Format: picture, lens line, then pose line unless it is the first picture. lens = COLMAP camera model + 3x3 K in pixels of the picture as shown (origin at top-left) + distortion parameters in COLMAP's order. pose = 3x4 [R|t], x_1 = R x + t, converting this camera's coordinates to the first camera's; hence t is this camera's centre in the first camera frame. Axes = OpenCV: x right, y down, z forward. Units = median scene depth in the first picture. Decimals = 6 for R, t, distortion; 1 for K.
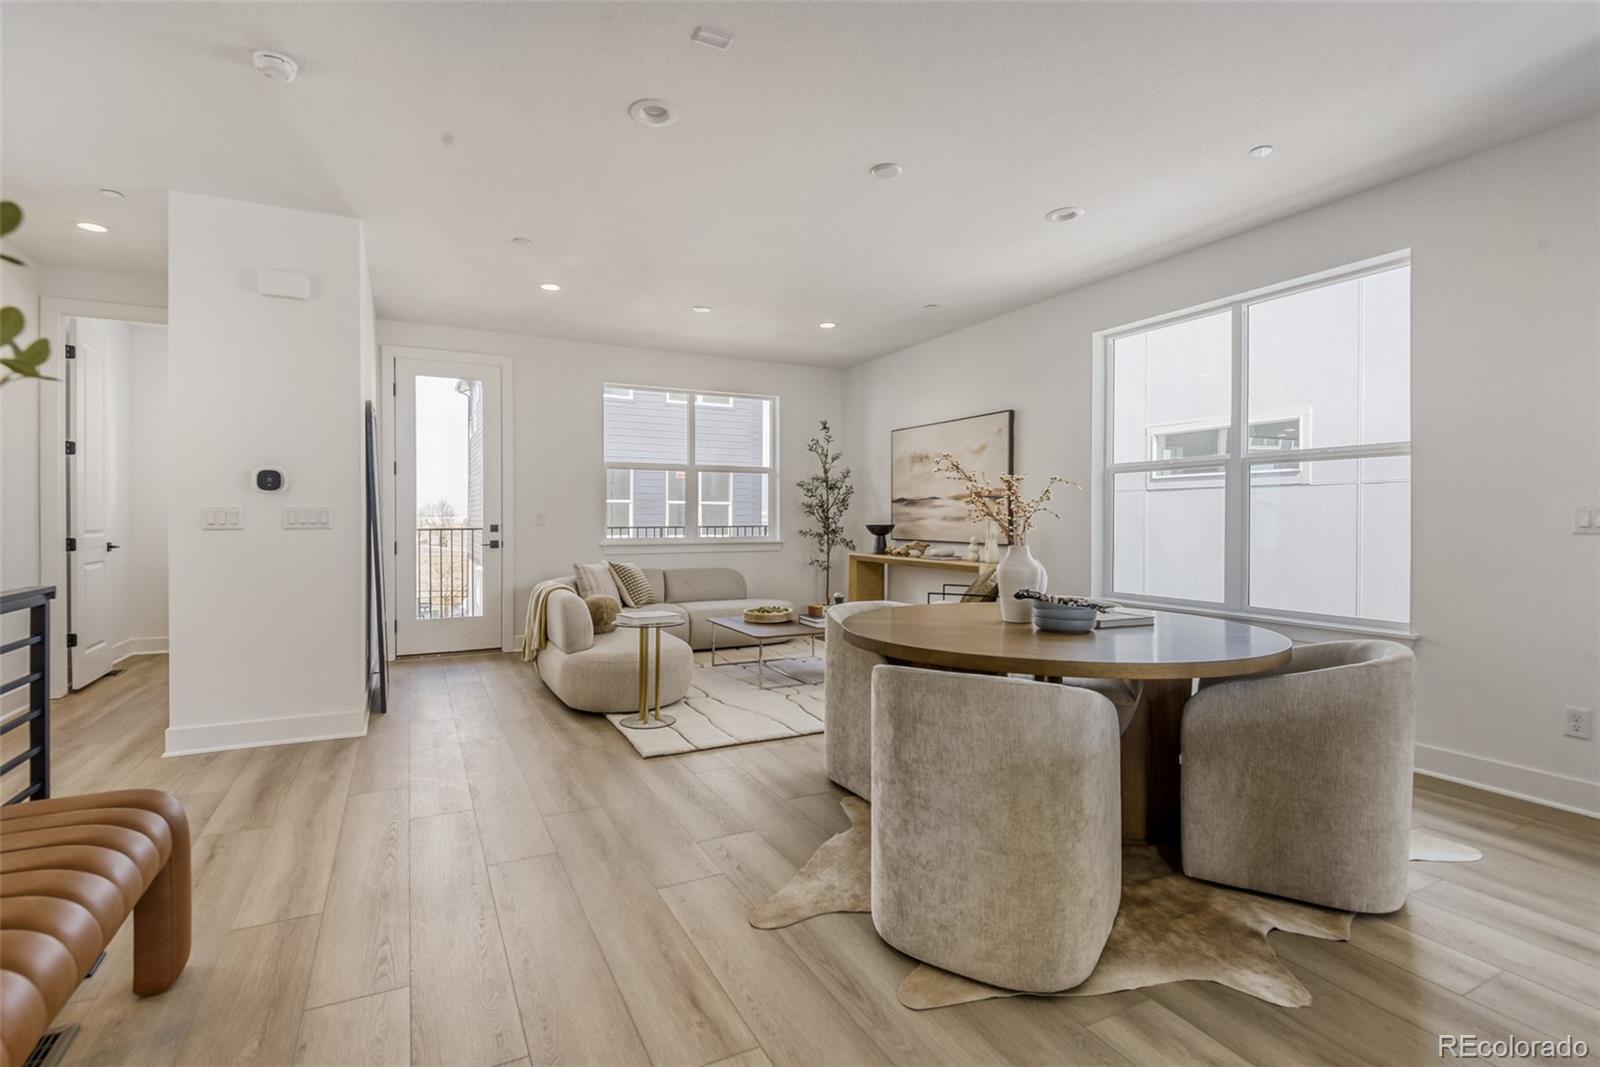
lens RADIAL K [[743.6, 0, 784.0], [0, 743.6, 526.3], [0, 0, 1]] dist [0.003818, 0.000076]
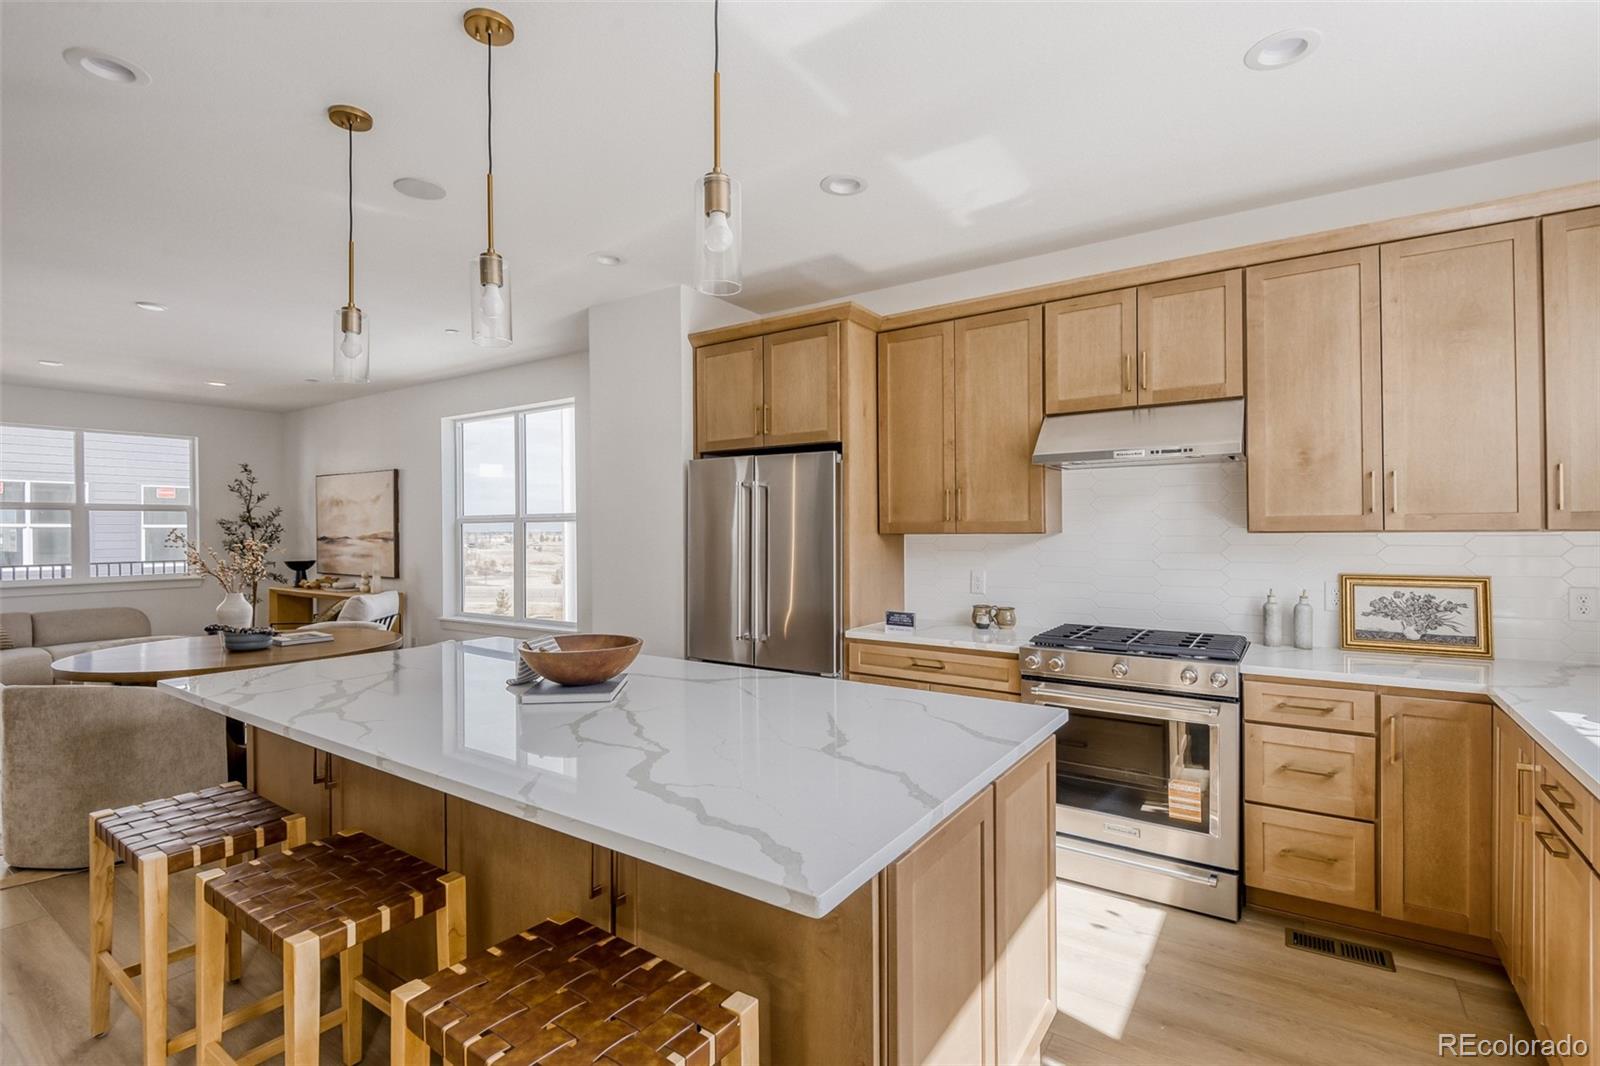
lens RADIAL K [[738.1, 0, 800.0], [0, 738.1, 533.0], [0, 0, 1]] dist [0.000388, -0.001025]
pose [[0.868766, -0.006302, 0.495183, 0.247095], [0.010007, 0.999938, -0.004831, -0.032720], [-0.495122, 0.009152, 0.868775, -0.350656]]
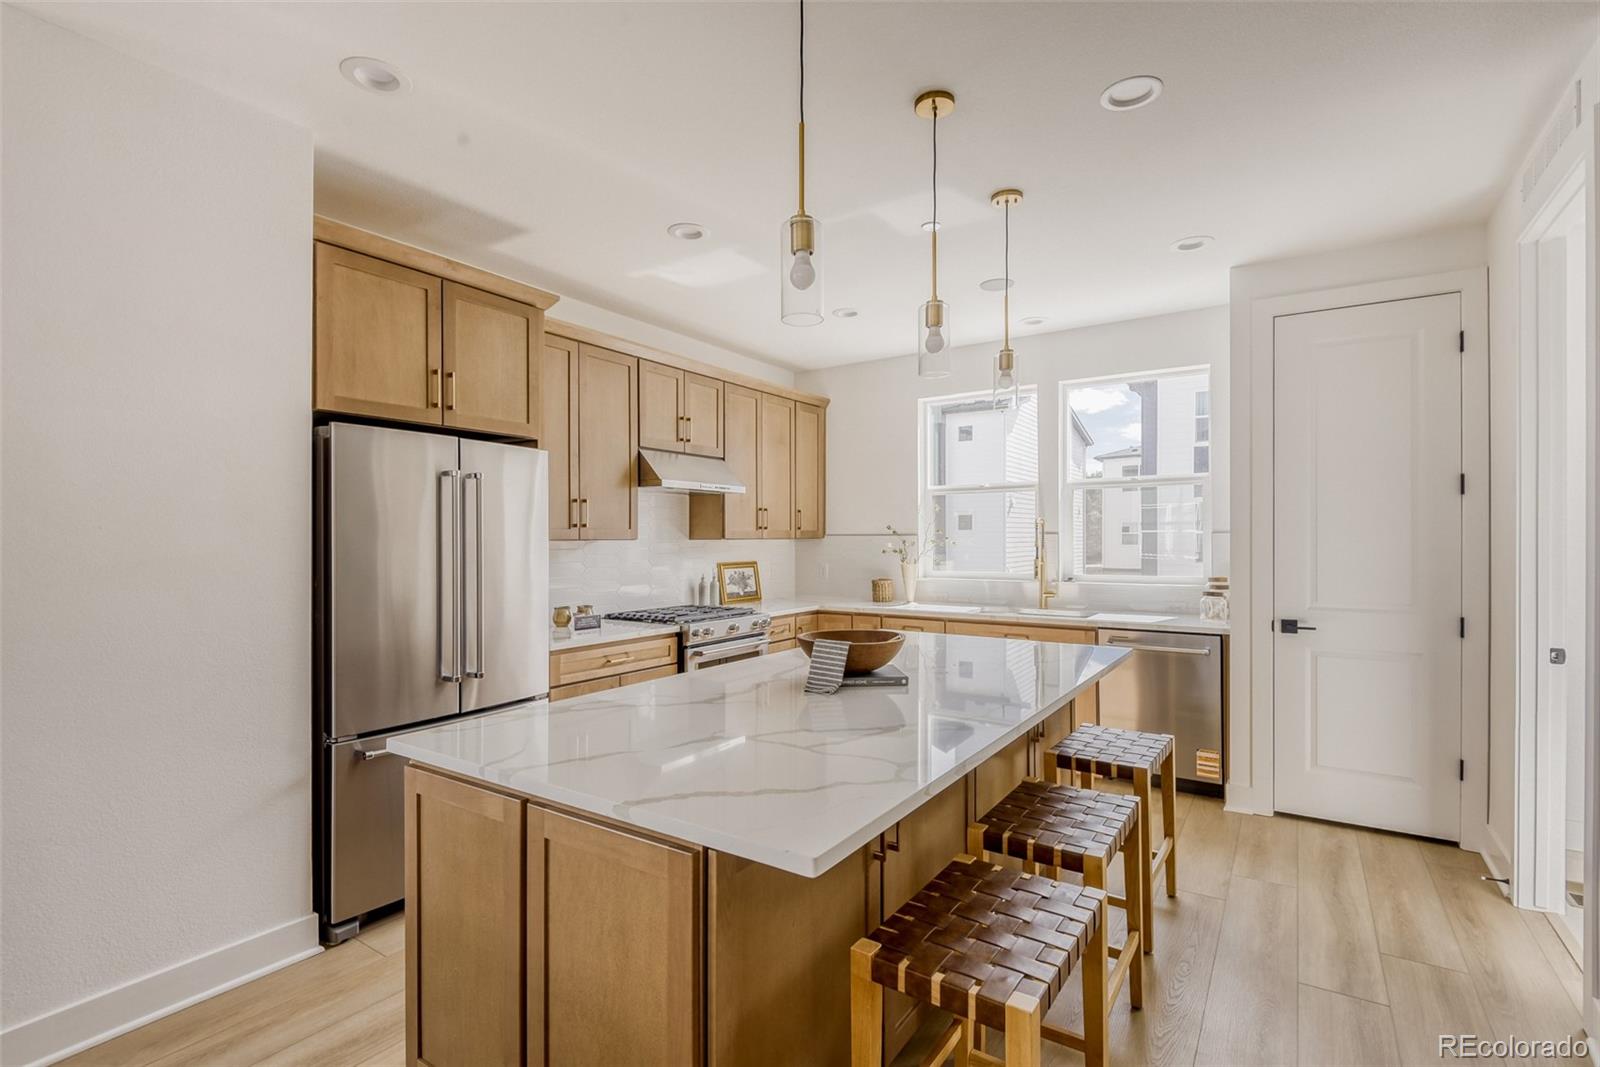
lens RADIAL K [[740.2, 0, 800.2], [0, 740.2, 540.6], [0, 0, 1]] dist [0.001846, -0.000103]
pose [[-0.499054, -0.002694, 0.866567, 0.014090], [0.008885, 0.999927, 0.008225, -0.036679], [-0.866525, 0.011804, -0.498994, 0.215871]]
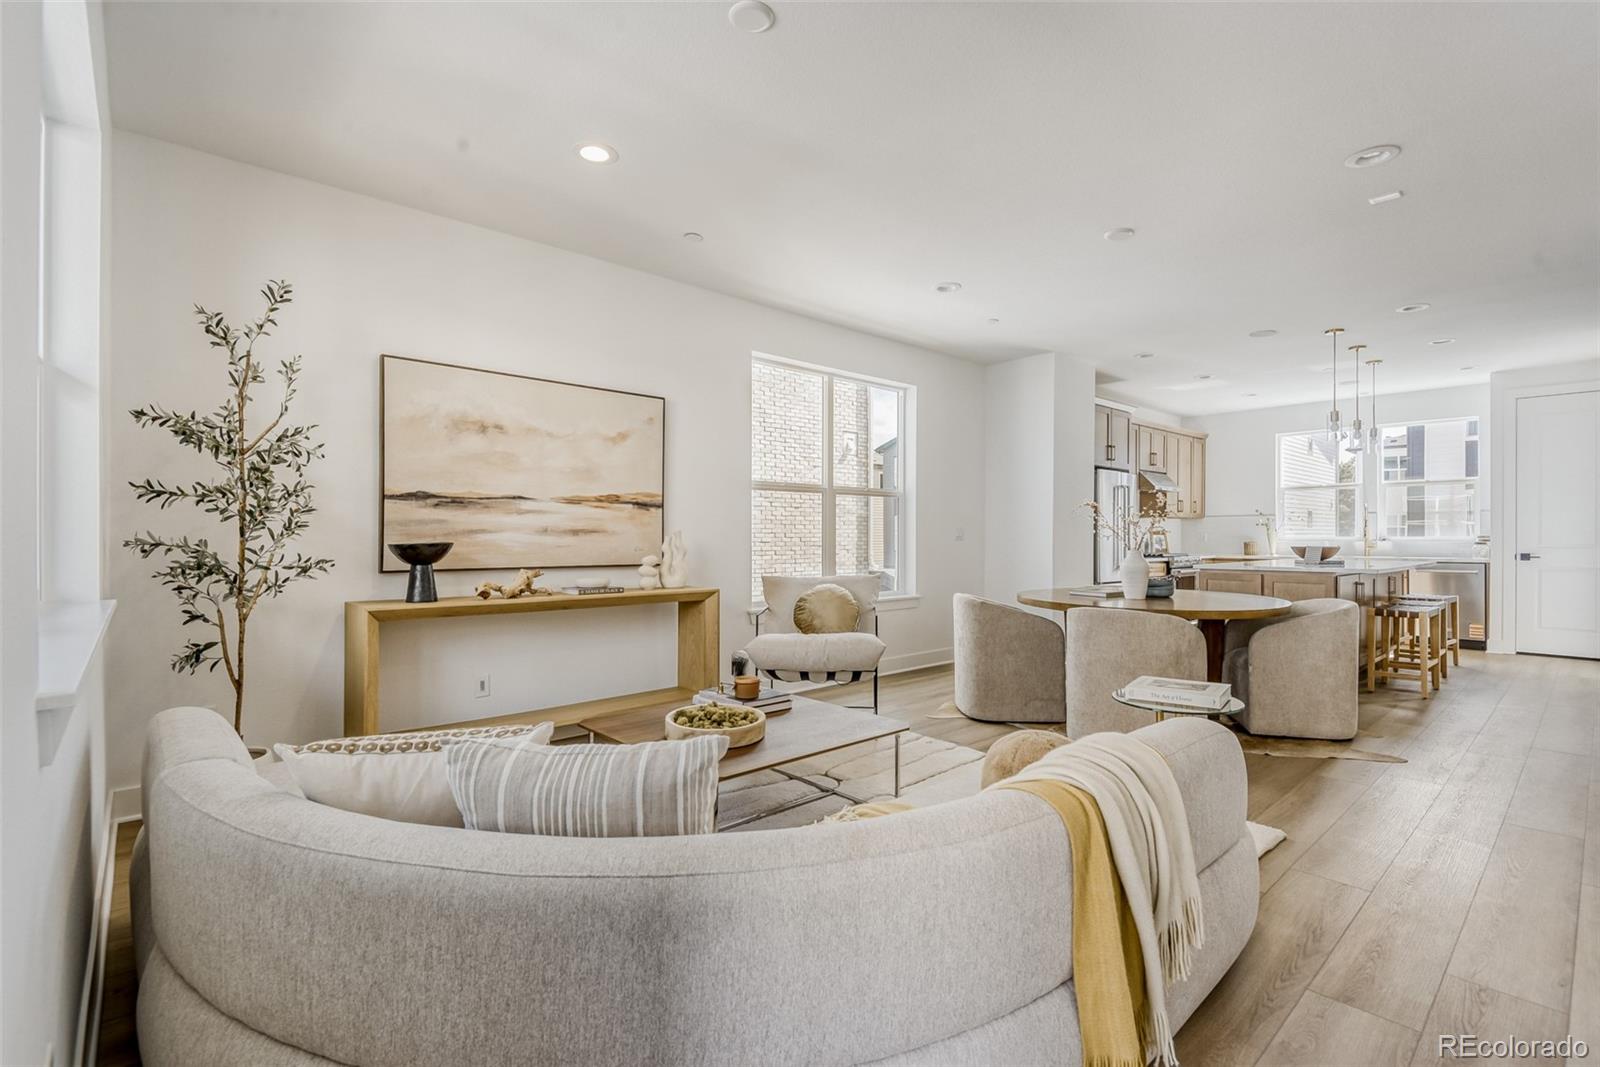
lens RADIAL K [[729.7, 0, 802.1], [0, 729.7, 537.4], [0, 0, 1]] dist [0.025710, -0.025880]
pose [[-0.268594, -0.002129, 0.963251, -0.441125], [0.008415, 0.999954, 0.004556, -0.006282], [-0.963217, 0.009330, -0.268564, 0.940287]]
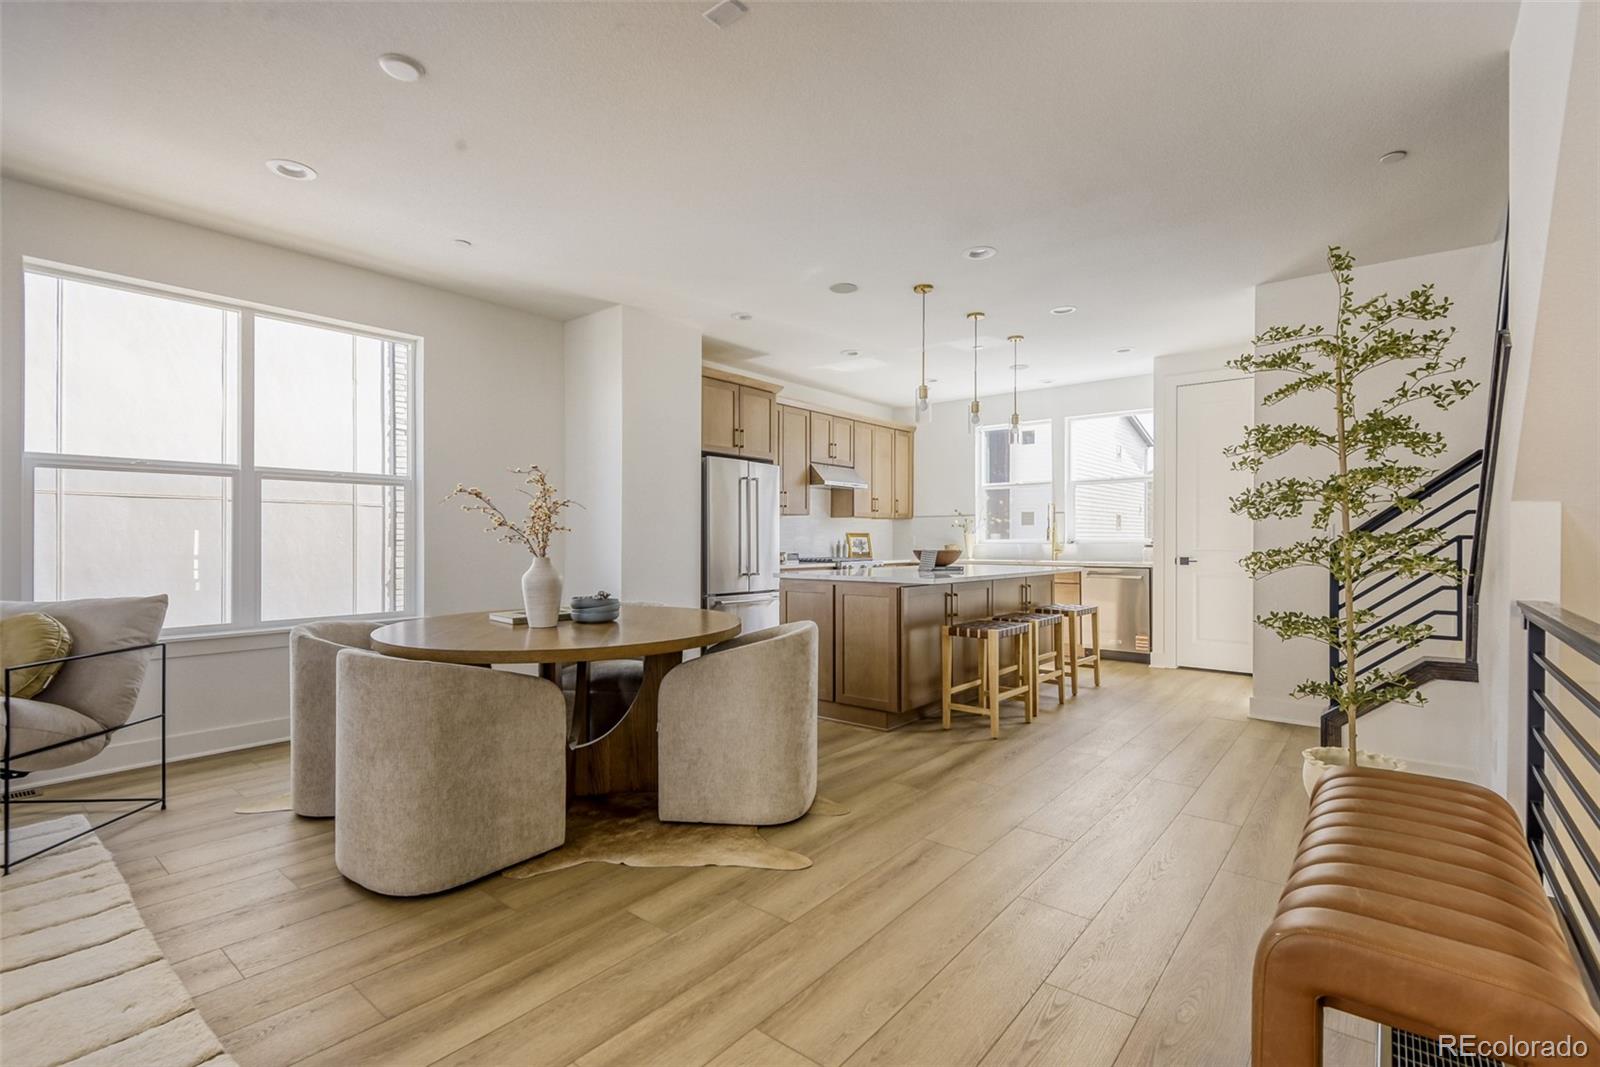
lens RADIAL K [[740.2, 0, 800.2], [0, 740.2, 540.6], [0, 0, 1]] dist [0.001846, -0.000103]
pose [[-0.418230, -0.002039, 0.908339, -0.376096], [0.007837, 0.999952, 0.005853, -0.000880], [-0.908307, 0.009566, -0.418194, 0.503393]]
